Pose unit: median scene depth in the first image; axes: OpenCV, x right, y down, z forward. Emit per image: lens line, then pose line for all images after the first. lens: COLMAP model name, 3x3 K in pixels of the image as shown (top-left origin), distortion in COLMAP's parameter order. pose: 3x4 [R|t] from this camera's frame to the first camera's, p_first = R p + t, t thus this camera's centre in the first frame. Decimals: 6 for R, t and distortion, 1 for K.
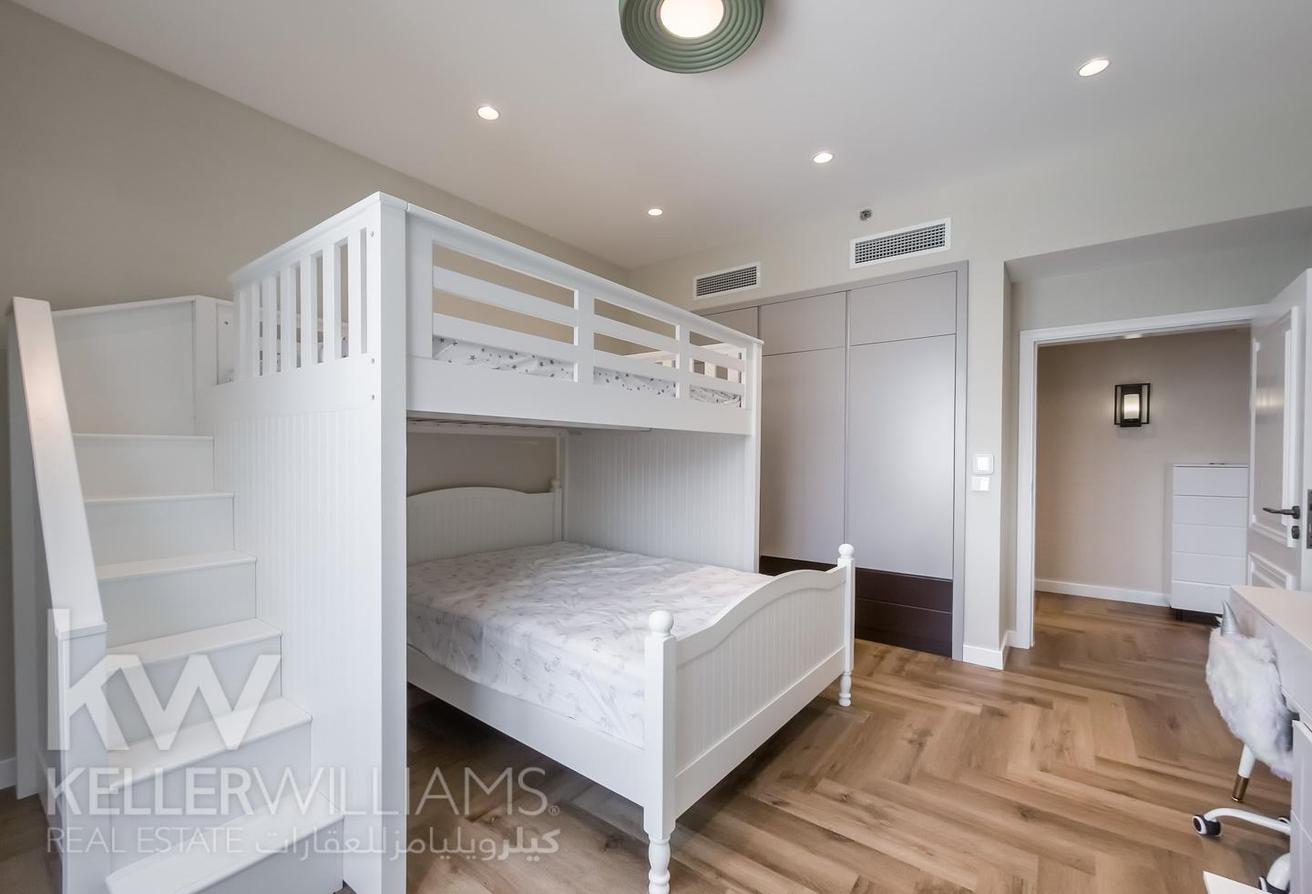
lens RADIAL K [[537.2, 0, 660.0], [0, 537.2, 459.0], [0, 0, 1]] dist [0.000793, 0.001064]
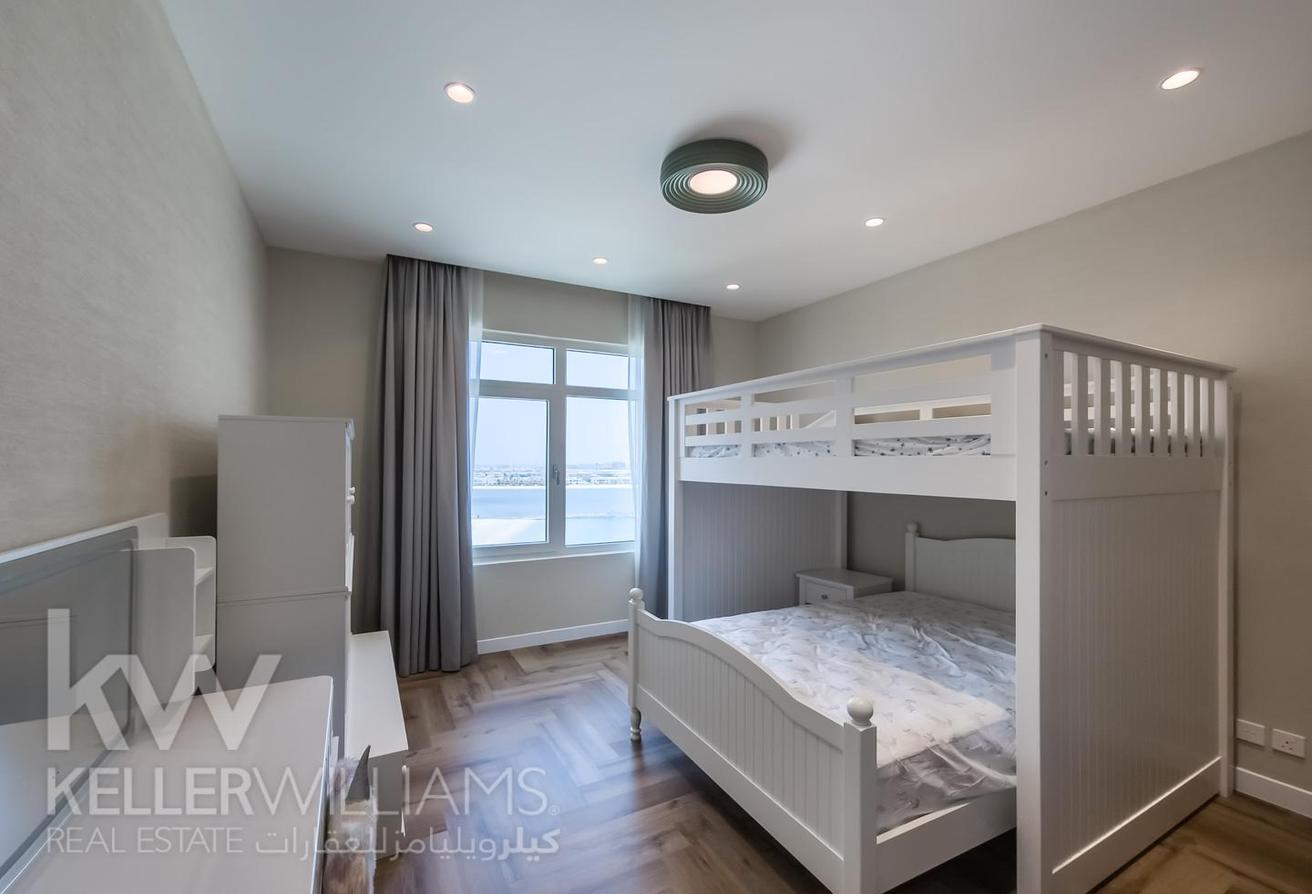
lens RADIAL K [[537.2, 0, 660.0], [0, 537.2, 459.0], [0, 0, 1]] dist [0.000793, 0.001064]
pose [[-0.398733, -0.003865, -0.917059, 1.311322], [-0.006492, 0.999978, -0.001392, -0.136872], [0.917044, 0.005399, -0.398749, 1.405241]]
